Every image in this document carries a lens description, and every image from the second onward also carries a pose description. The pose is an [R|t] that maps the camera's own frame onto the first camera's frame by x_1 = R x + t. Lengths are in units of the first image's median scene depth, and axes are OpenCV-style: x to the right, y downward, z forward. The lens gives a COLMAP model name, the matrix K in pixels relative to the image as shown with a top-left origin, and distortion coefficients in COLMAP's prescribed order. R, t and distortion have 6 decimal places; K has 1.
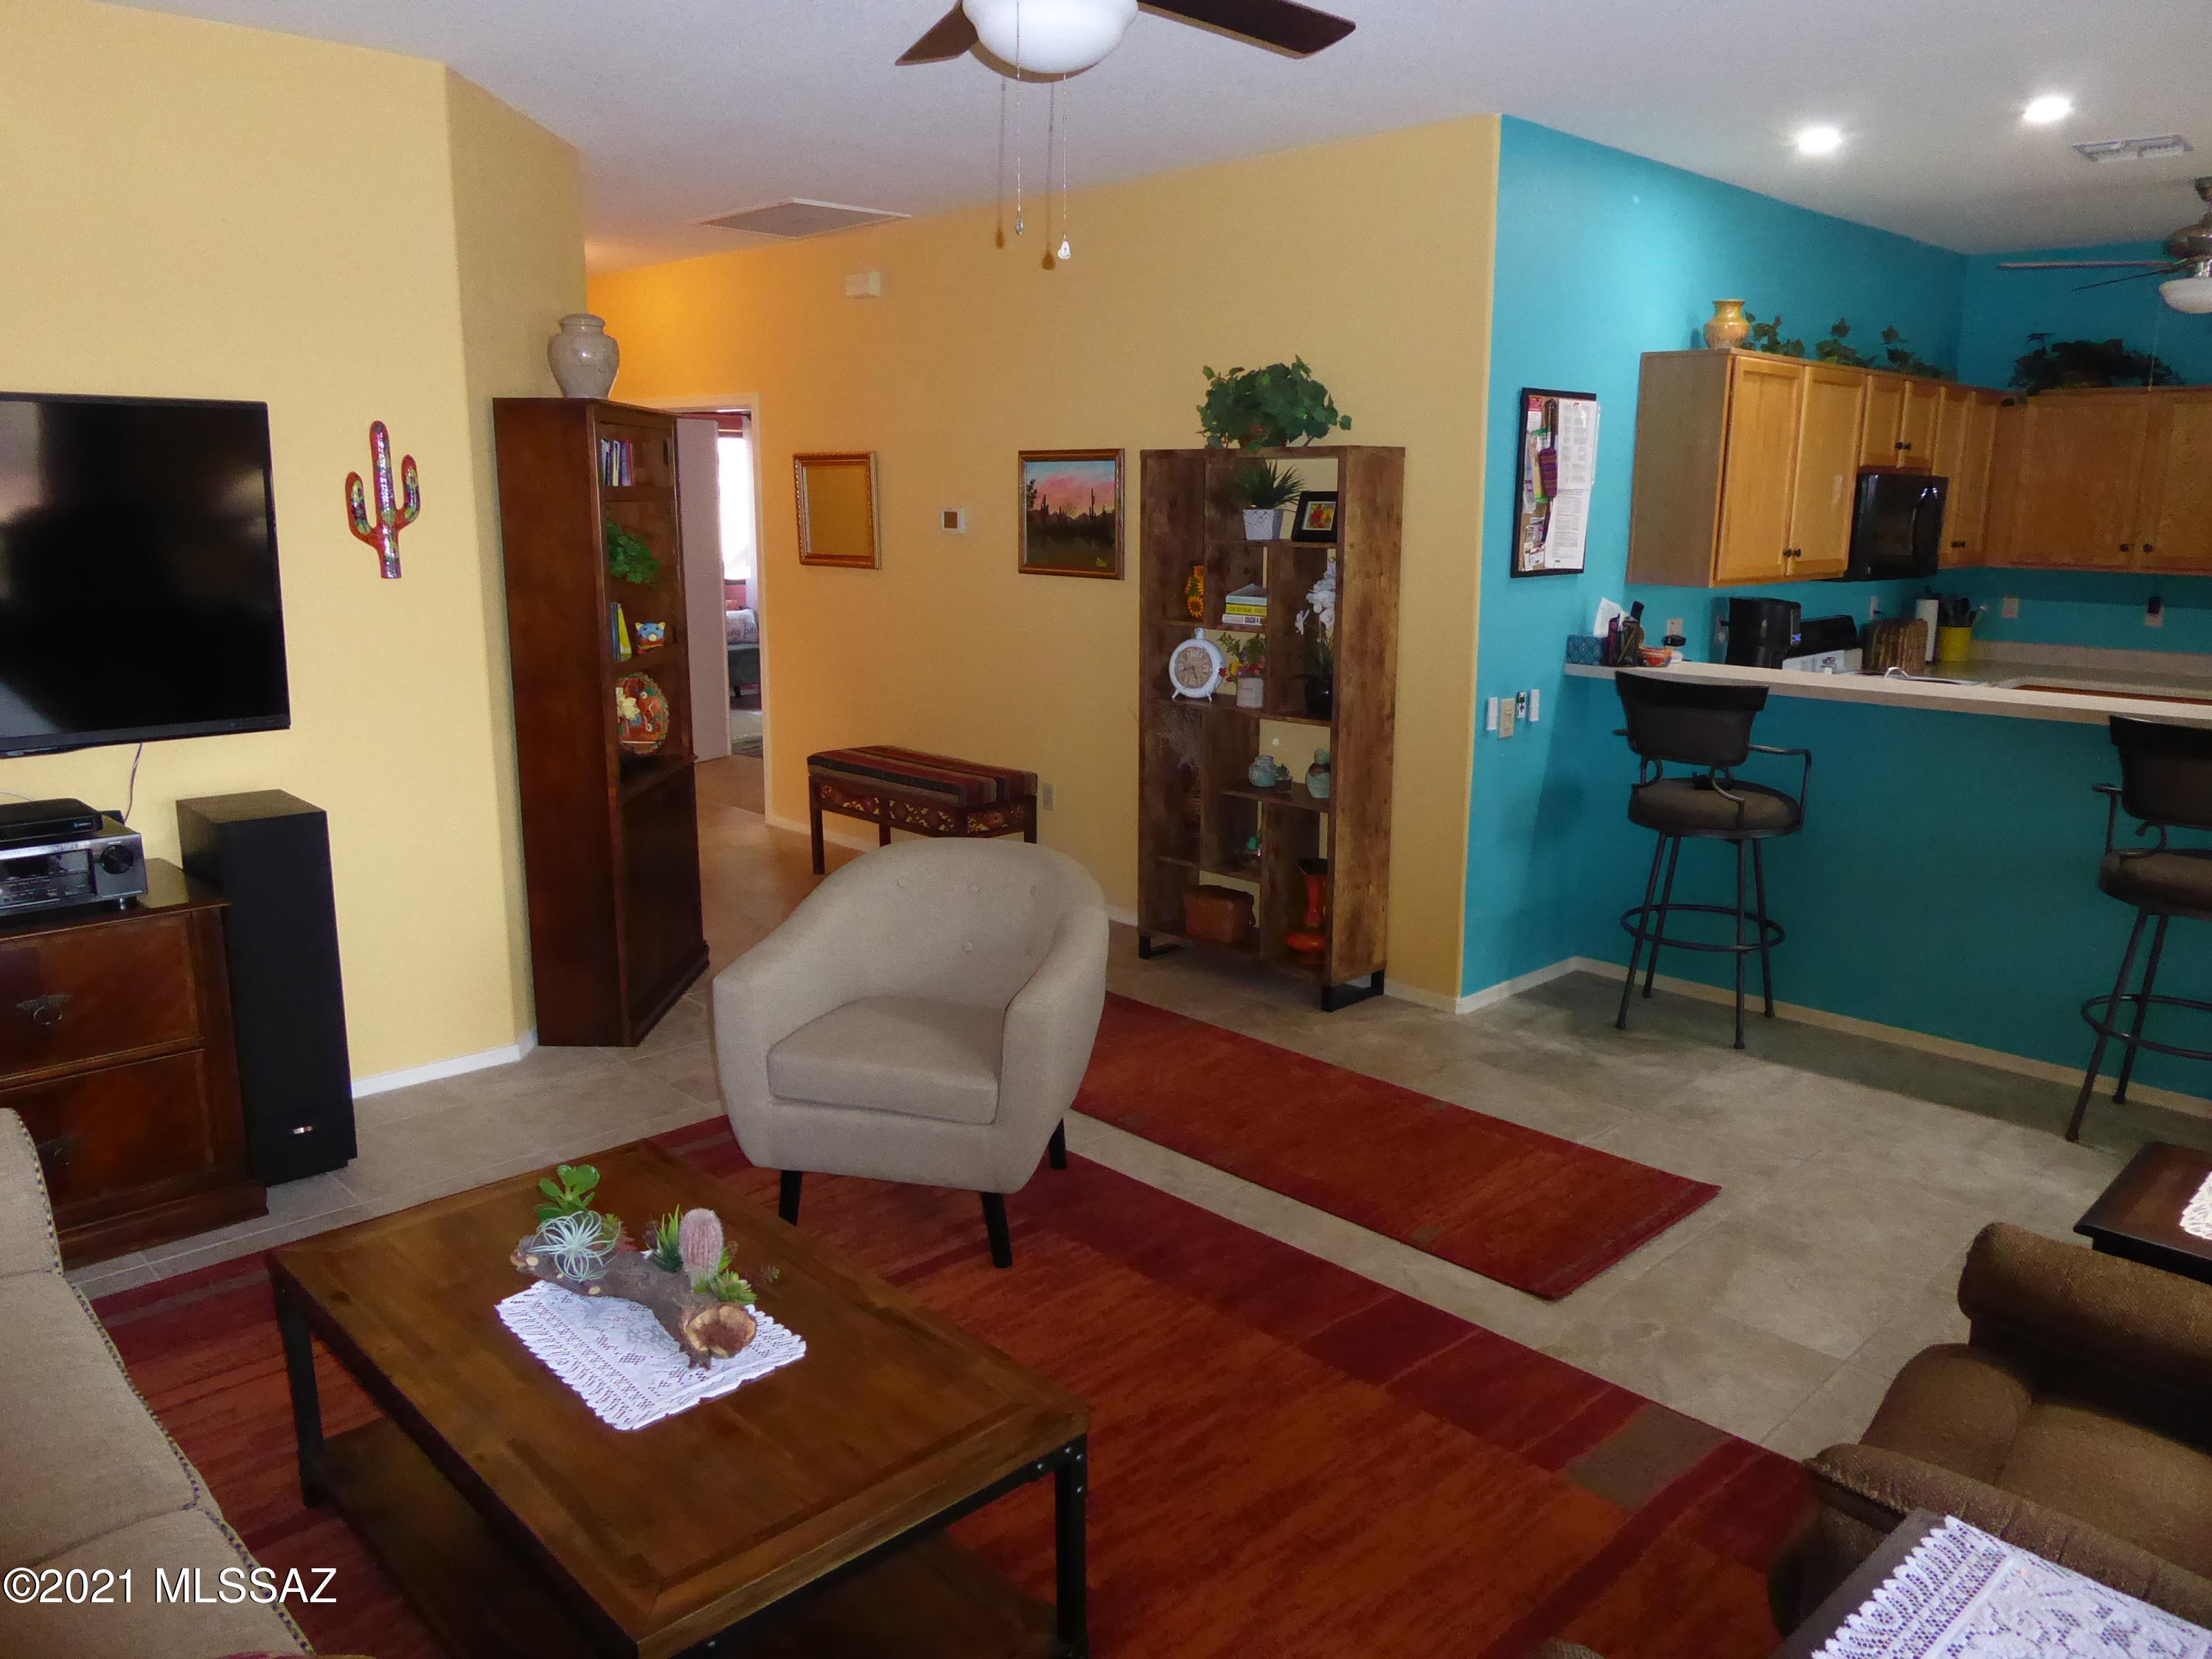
lens RADIAL K [[1588.4, 0, 1158.4], [0, 1588.4, 828.3], [0, 0, 1]] dist [-0.024831, -0.006336]
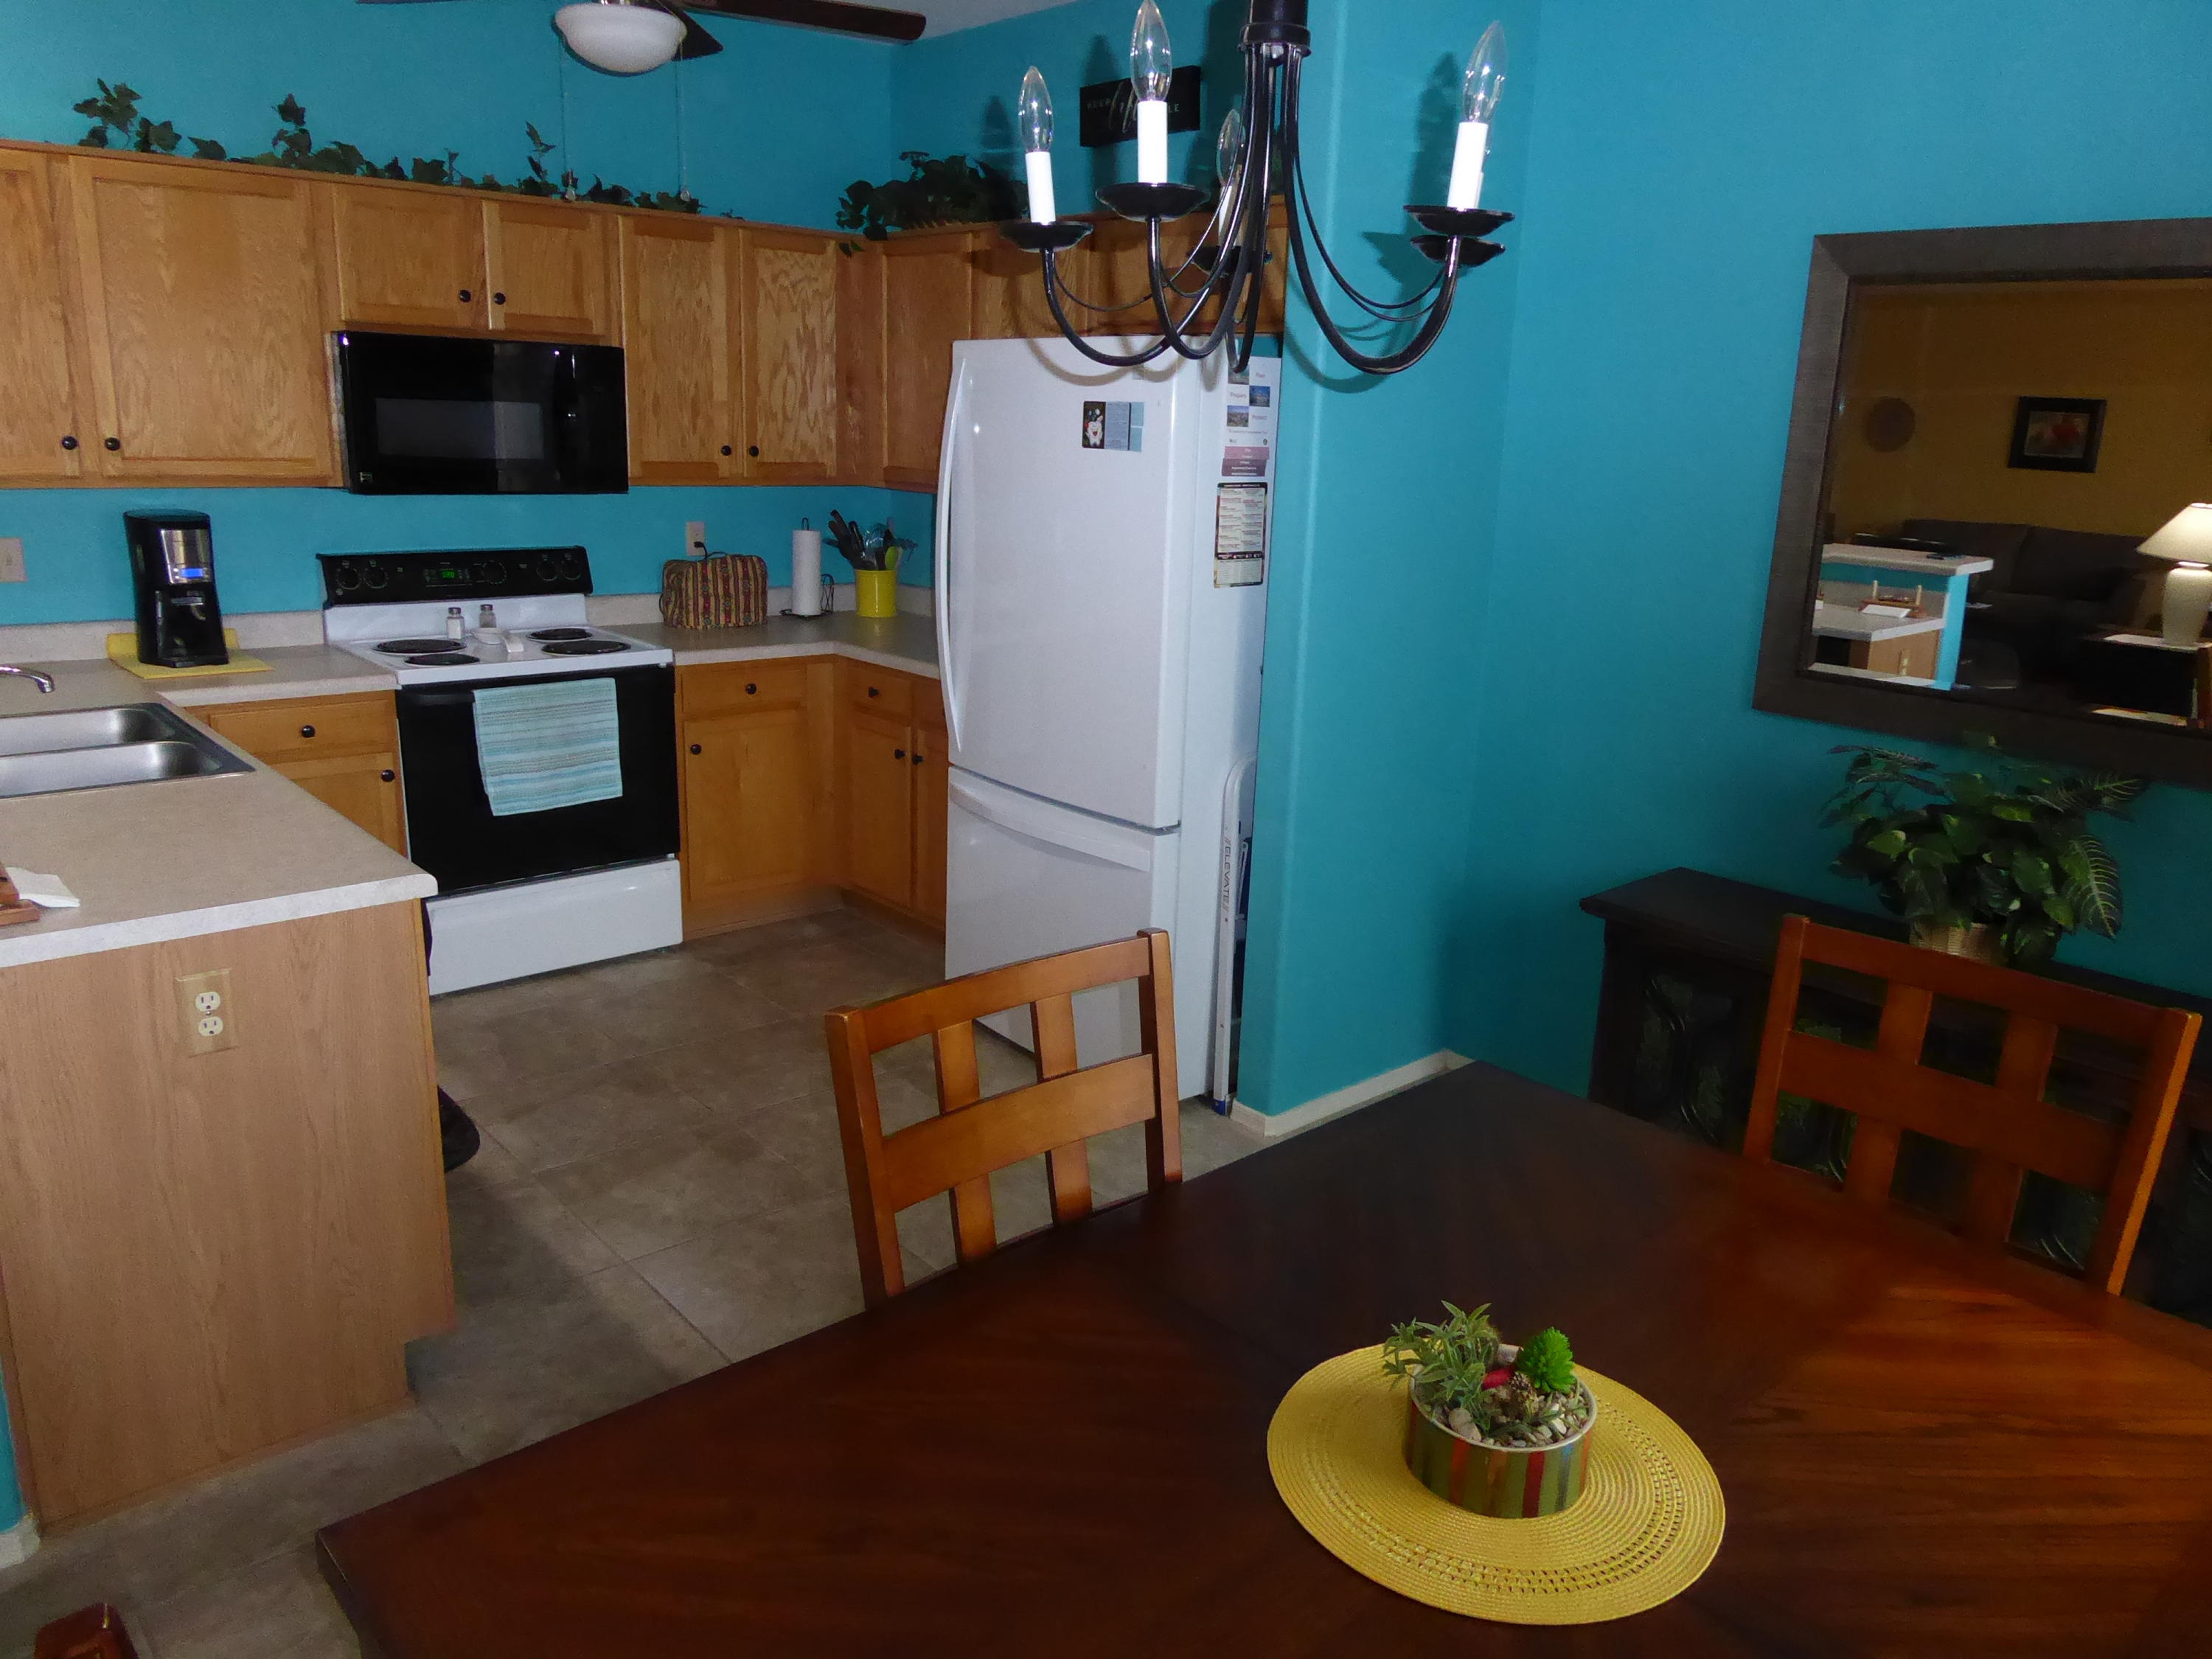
lens RADIAL K [[1588.4, 0, 1158.4], [0, 1588.4, 828.3], [0, 0, 1]] dist [-0.024831, -0.006336]
pose [[0.998543, 0.045182, -0.029505, 0.994681], [-0.043916, 0.998141, 0.042262, -0.067247], [0.031359, -0.040904, 0.998671, 0.397918]]
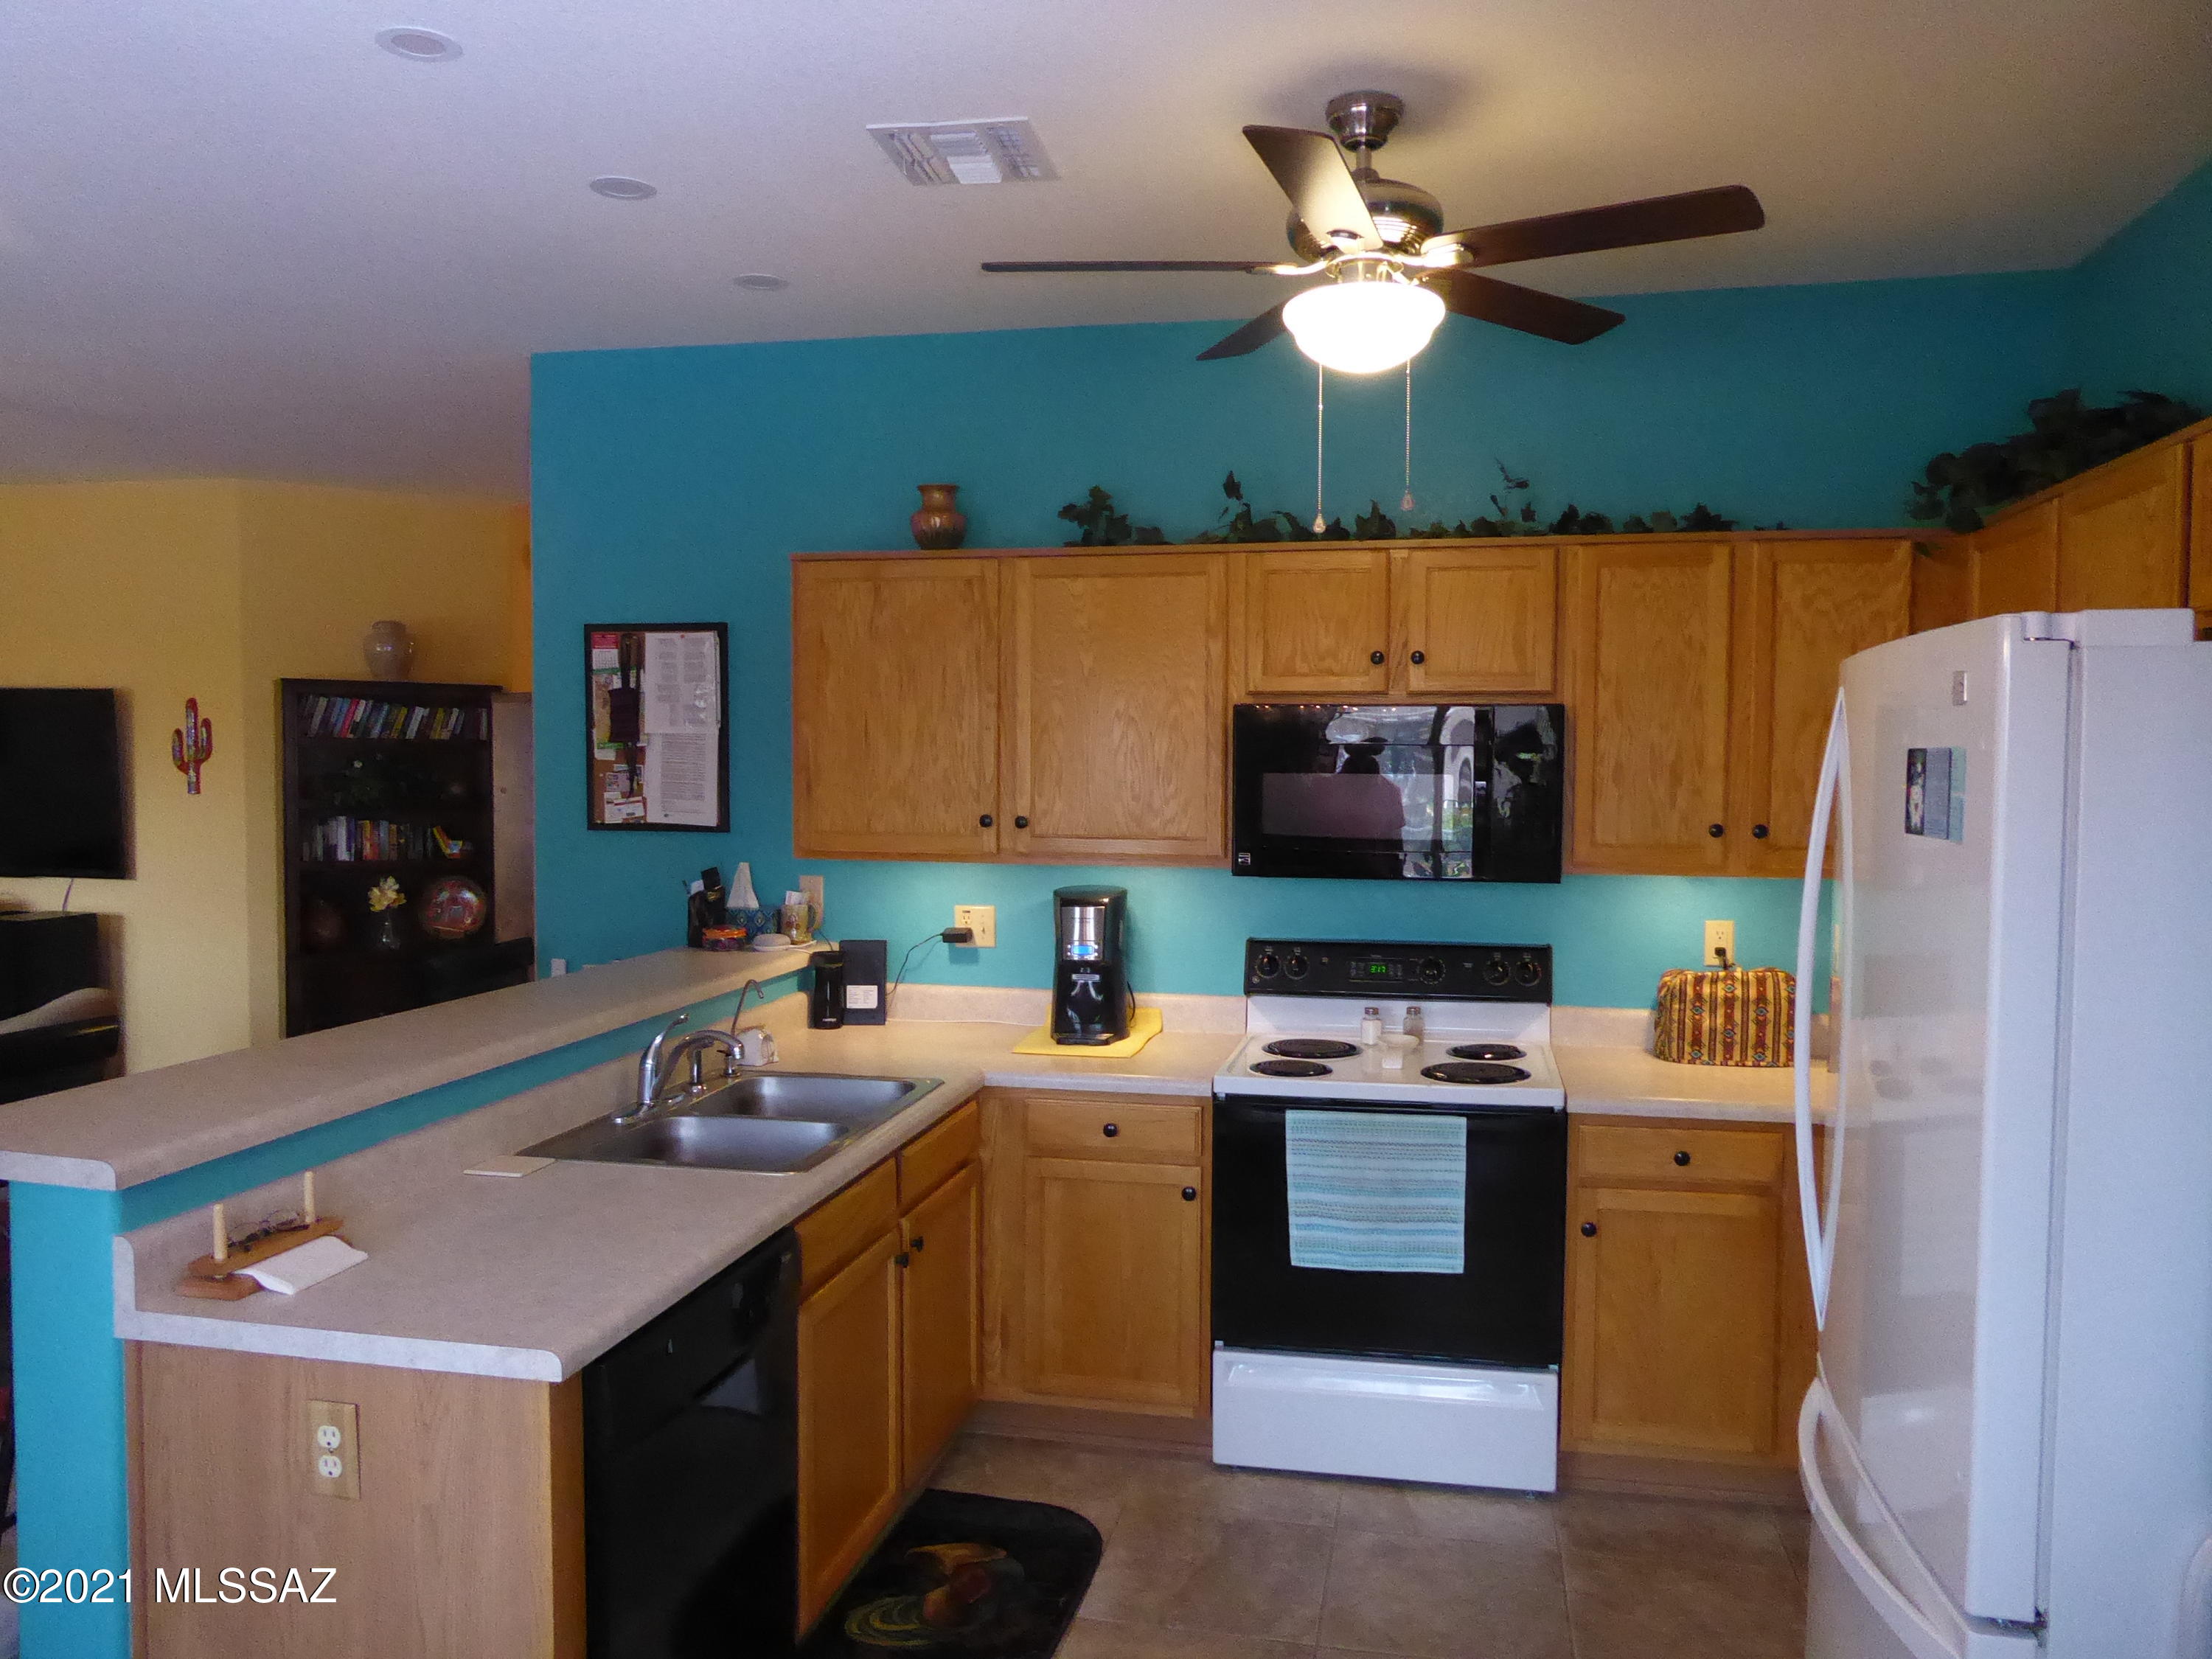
lens RADIAL K [[1619.9, 0, 1106.0], [0, 1619.9, 829.5], [0, 0, 1]] dist [-0.021146, -0.001684]
pose [[0.541591, 0.037839, -0.839790, 1.157471], [-0.178135, 0.981466, -0.070658, -0.144960], [0.821552, 0.187863, 0.538293, 0.744736]]
